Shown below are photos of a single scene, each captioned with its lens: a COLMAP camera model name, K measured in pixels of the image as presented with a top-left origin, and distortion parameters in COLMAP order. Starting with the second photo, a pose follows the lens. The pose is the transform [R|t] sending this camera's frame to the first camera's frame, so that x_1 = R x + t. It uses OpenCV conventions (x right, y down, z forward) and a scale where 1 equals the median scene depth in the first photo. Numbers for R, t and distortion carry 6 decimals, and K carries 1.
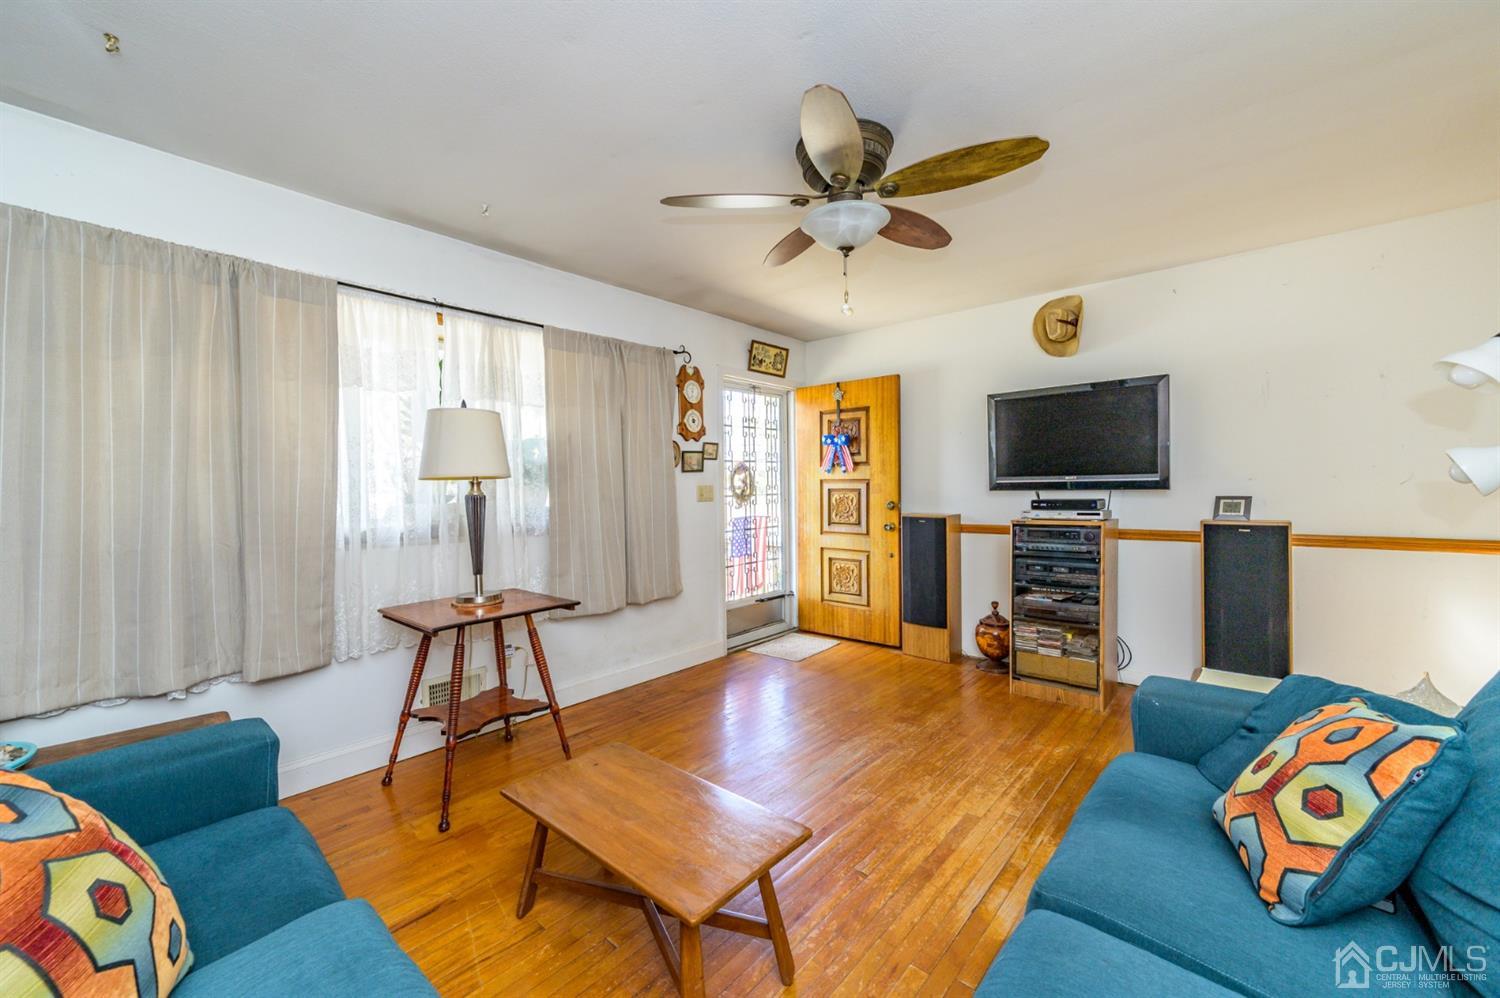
lens RADIAL K [[590.2, 0, 750.8], [0, 590.2, 495.2], [0, 0, 1]] dist [0.000522, 0.000047]
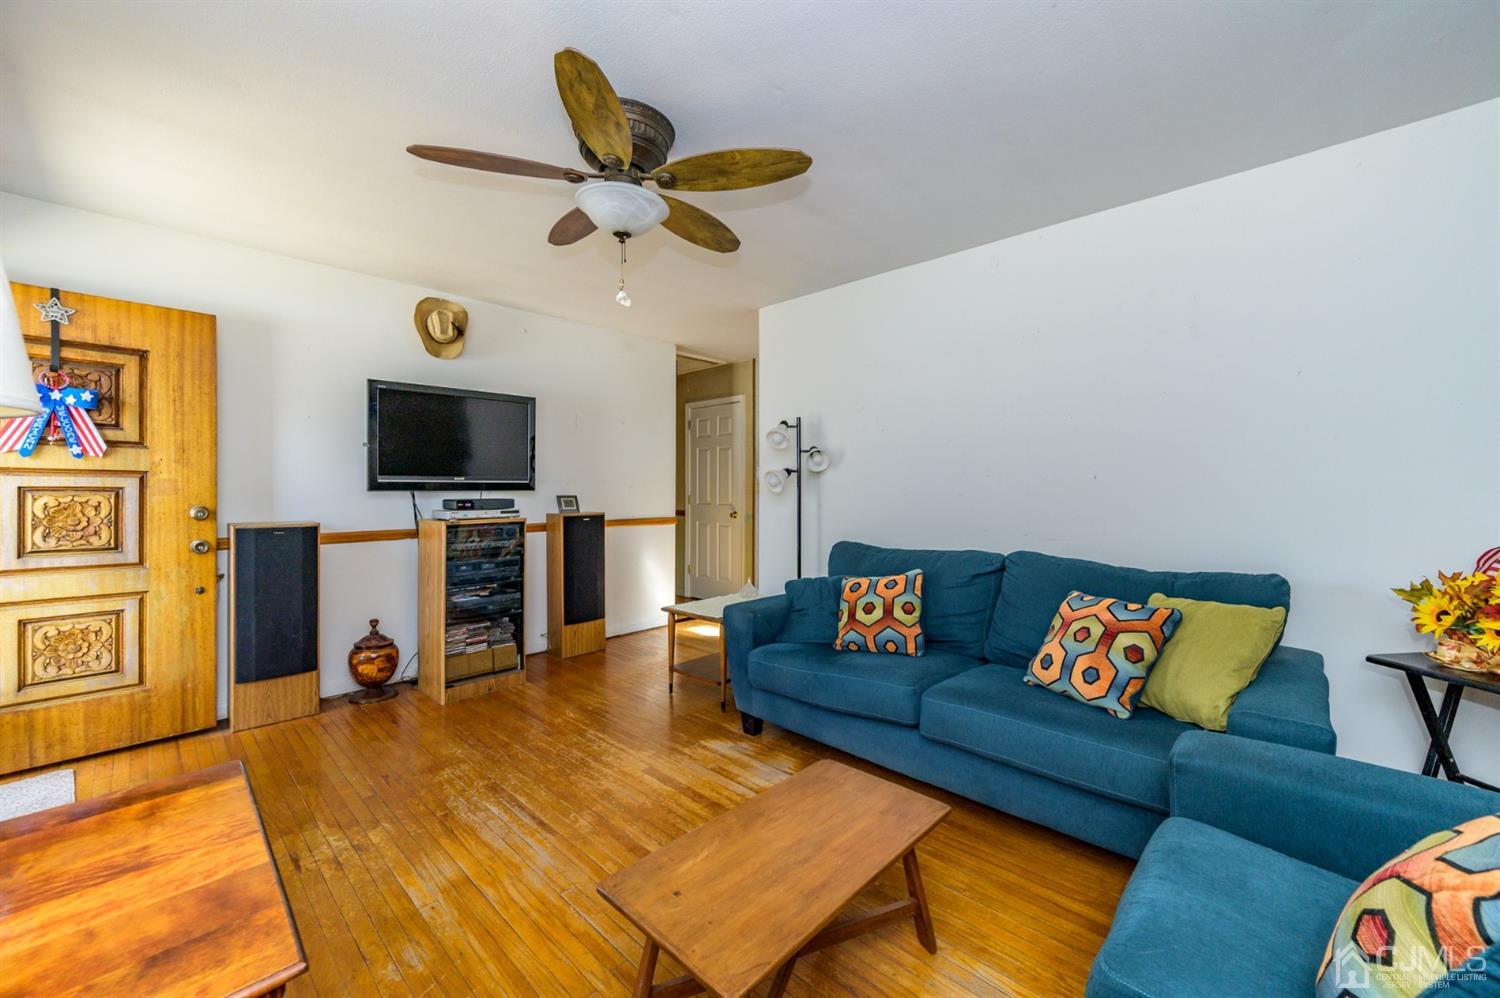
lens RADIAL K [[590.2, 0, 750.8], [0, 590.2, 495.2], [0, 0, 1]] dist [0.000522, 0.000047]
pose [[0.043392, -0.001093, 0.999058, -0.430920], [0.010741, 0.999942, 0.000627, 0.003858], [-0.999000, 0.010704, 0.043401, 0.413596]]
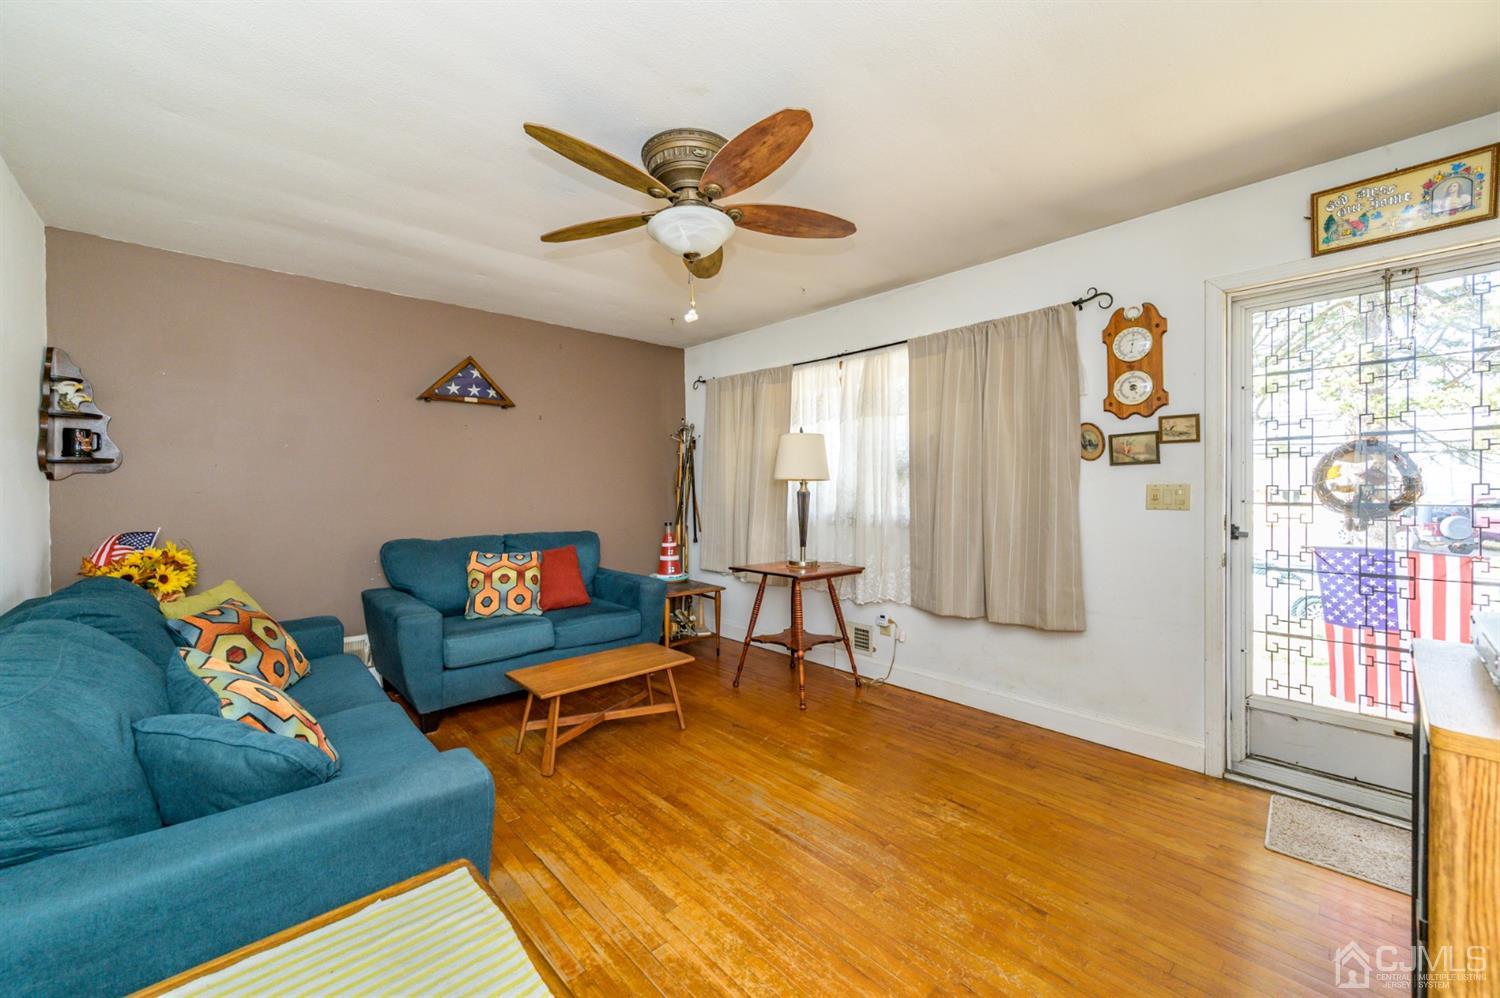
lens RADIAL K [[591.7, 0, 747.0], [0, 591.7, 492.2], [0, 0, 1]] dist [0.000002, 0.000167]
pose [[-0.105406, 0.023498, -0.994152, 0.639957], [-0.007936, 0.999669, 0.024470, -0.021190], [0.994398, 0.010468, -0.105185, 0.660333]]
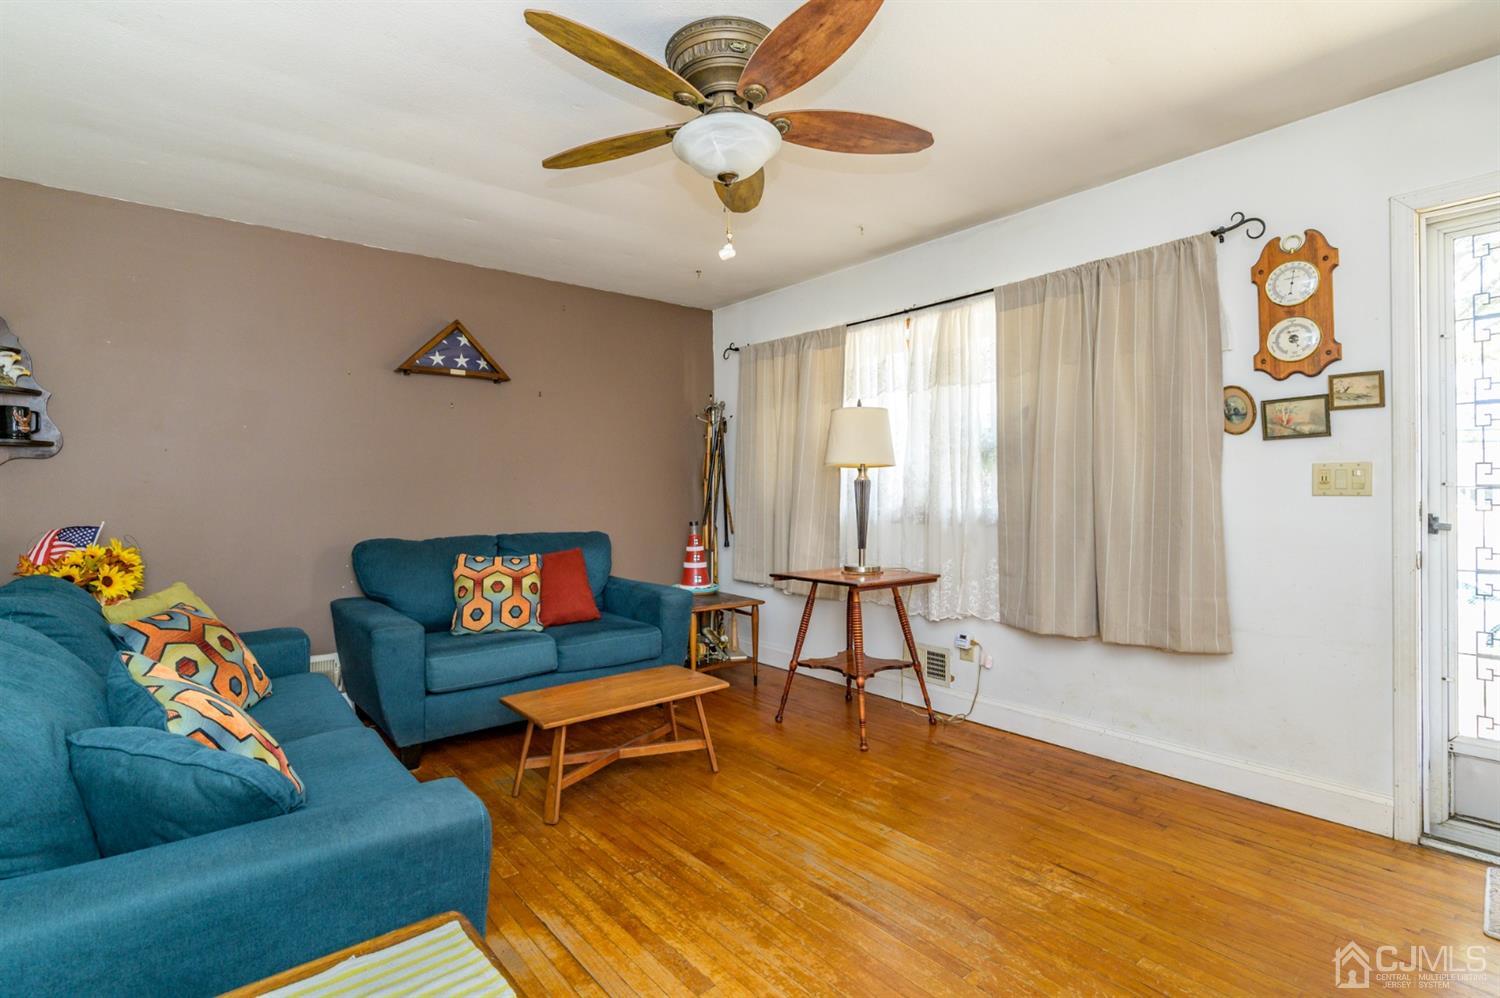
lens RADIAL K [[719.3, 0, 743.6], [0, 719.3, 491.9], [0, 0, 1]] dist [-0.002841, -0.003629]
pose [[-0.160752, 0.018792, -0.986816, 0.625595], [-0.003636, 0.999801, 0.019631, -0.002500], [0.986988, 0.006744, -0.160652, 0.648608]]
